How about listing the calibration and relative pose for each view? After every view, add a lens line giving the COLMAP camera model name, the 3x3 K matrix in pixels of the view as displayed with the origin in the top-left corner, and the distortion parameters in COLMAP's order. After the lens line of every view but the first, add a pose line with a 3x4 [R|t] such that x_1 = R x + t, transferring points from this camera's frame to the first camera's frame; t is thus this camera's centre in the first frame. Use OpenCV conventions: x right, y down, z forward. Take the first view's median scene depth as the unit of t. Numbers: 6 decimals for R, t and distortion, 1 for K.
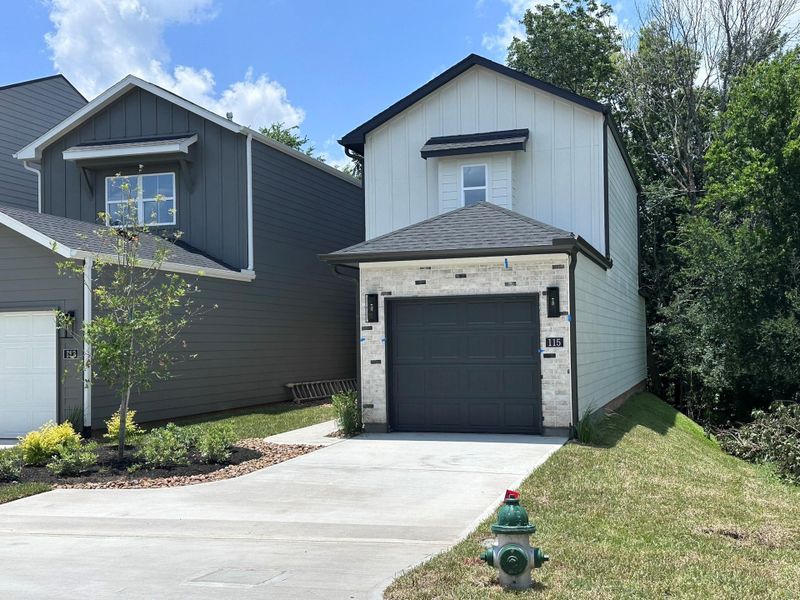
lens RADIAL K [[856.6, 0, 406.3], [0, 856.6, 306.1], [0, 0, 1]] dist [0.065021, 0.000000]
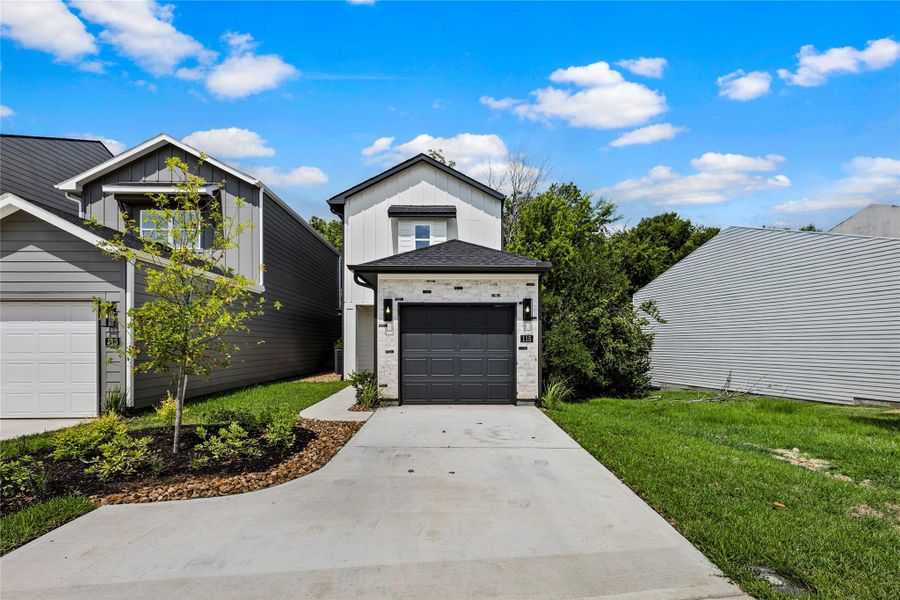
lens RADIAL K [[419.8, 0, 443.5], [0, 419.8, 341.4], [0, 0, 1]] dist [0.003575, 0.003189]
pose [[0.952900, 0.016981, 0.302808, -0.152009], [-0.027695, 0.999132, 0.031123, 0.027474], [-0.302017, -0.038044, 0.952543, 0.372423]]
